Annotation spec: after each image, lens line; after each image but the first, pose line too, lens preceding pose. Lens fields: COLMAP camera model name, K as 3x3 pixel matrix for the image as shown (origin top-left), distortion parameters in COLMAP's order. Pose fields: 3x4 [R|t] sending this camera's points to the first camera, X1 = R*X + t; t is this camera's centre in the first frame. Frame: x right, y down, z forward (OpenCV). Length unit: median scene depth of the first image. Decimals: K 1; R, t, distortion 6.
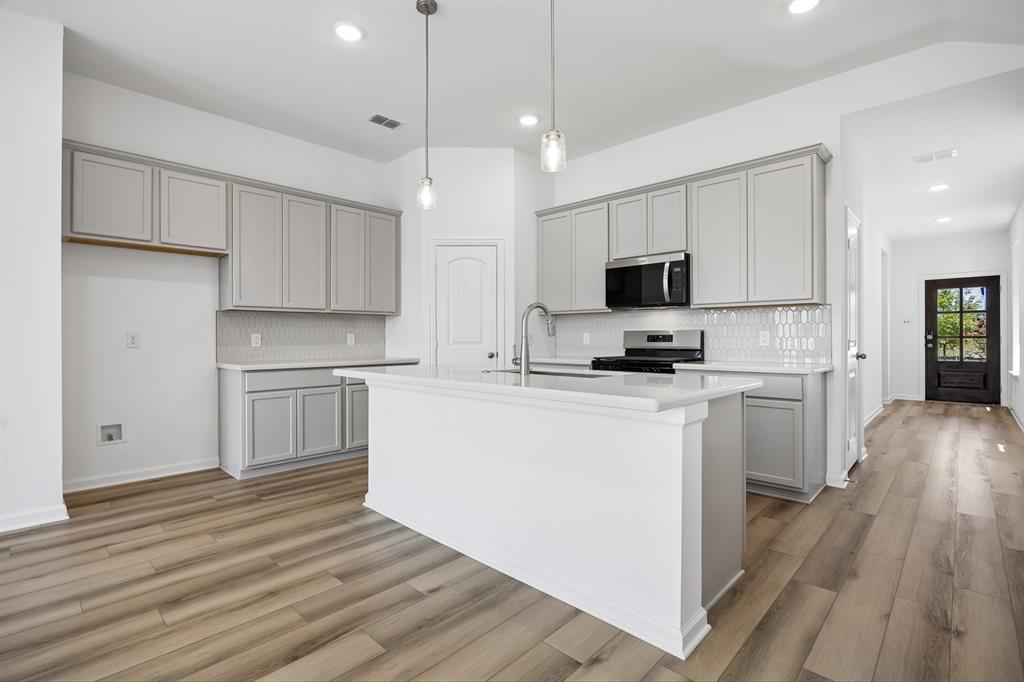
lens RADIAL K [[475.8, 0, 514.5], [0, 475.8, 338.9], [0, 0, 1]] dist [-0.010777, -0.000049]
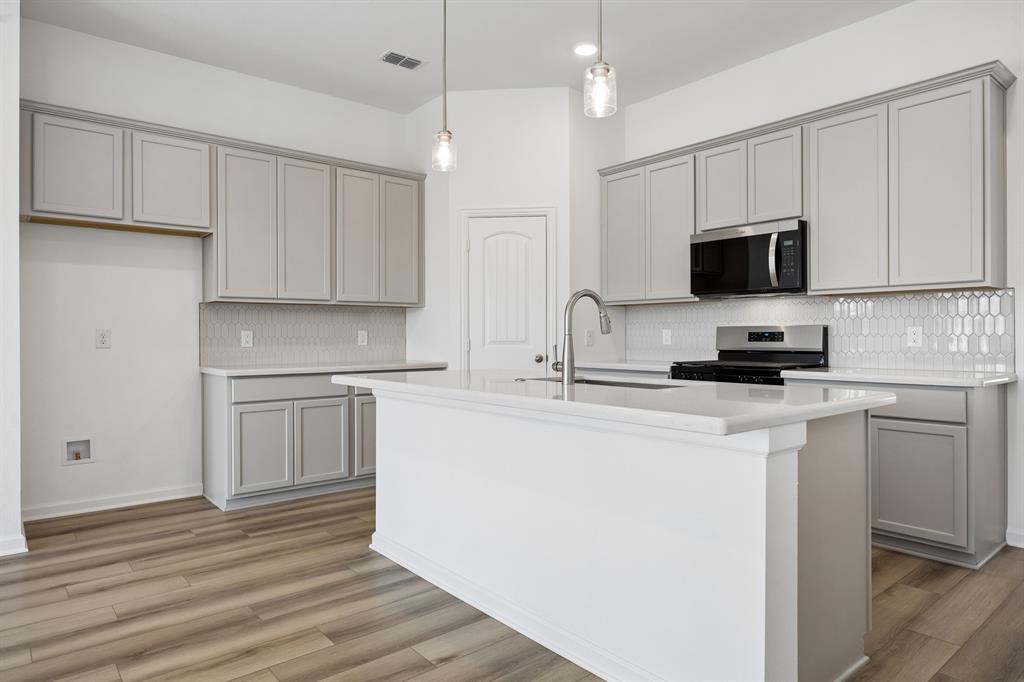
lens RADIAL K [[623.1, 0, 515.4], [0, 623.1, 338.1], [0, 0, 1]] dist [-0.003914, -0.001185]
pose [[0.993653, -0.000038, -0.112491, 0.032617], [0.000158, 0.999999, 0.001056, 0.000153], [0.112491, -0.001067, 0.993652, -0.002647]]
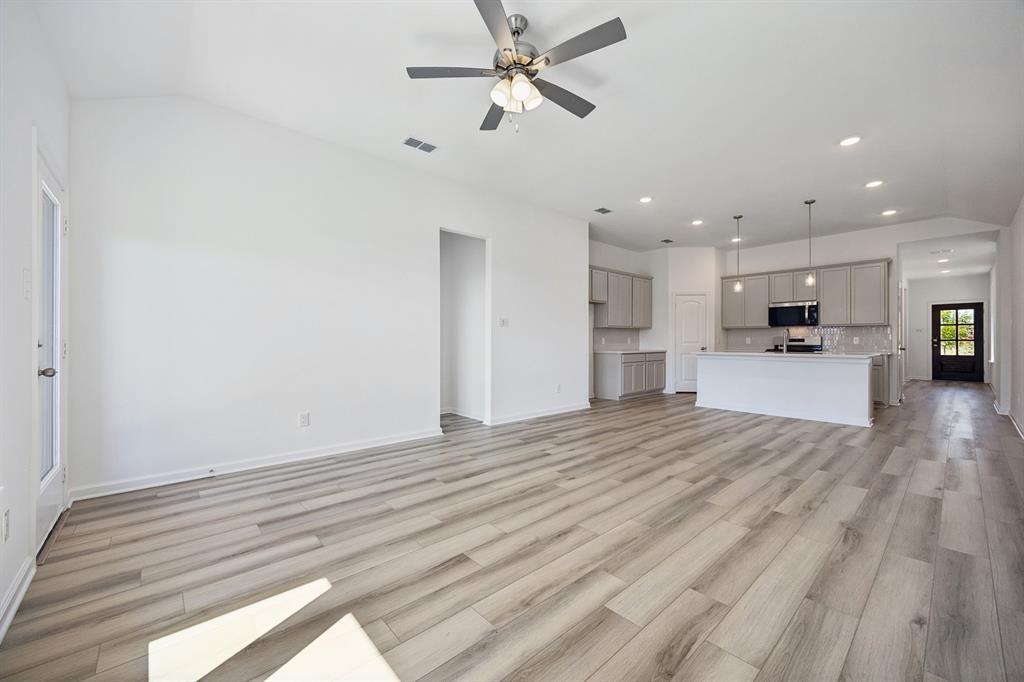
lens RADIAL K [[406.7, 0, 512.0], [0, 406.7, 341.0], [0, 0, 1]] dist [0.005324, -0.000055]
pose [[0.997338, 0.001671, -0.072901, -0.929743], [-0.001857, 0.999995, -0.002485, 0.009923], [0.072897, 0.002614, 0.997336, -1.008567]]
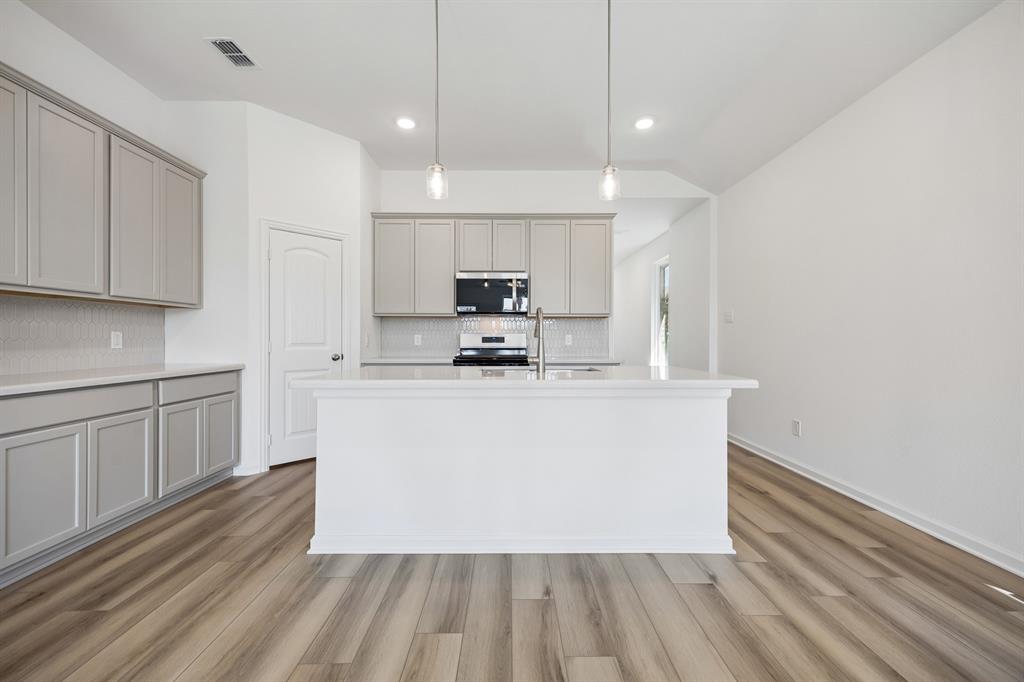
lens RADIAL K [[406.7, 0, 512.0], [0, 406.7, 341.0], [0, 0, 1]] dist [0.005324, -0.000055]
pose [[0.718204, 0.000113, 0.695833, -0.446791], [0.000326, 1.000000, -0.000498, 0.003267], [-0.695833, 0.000584, 0.718204, 0.240546]]
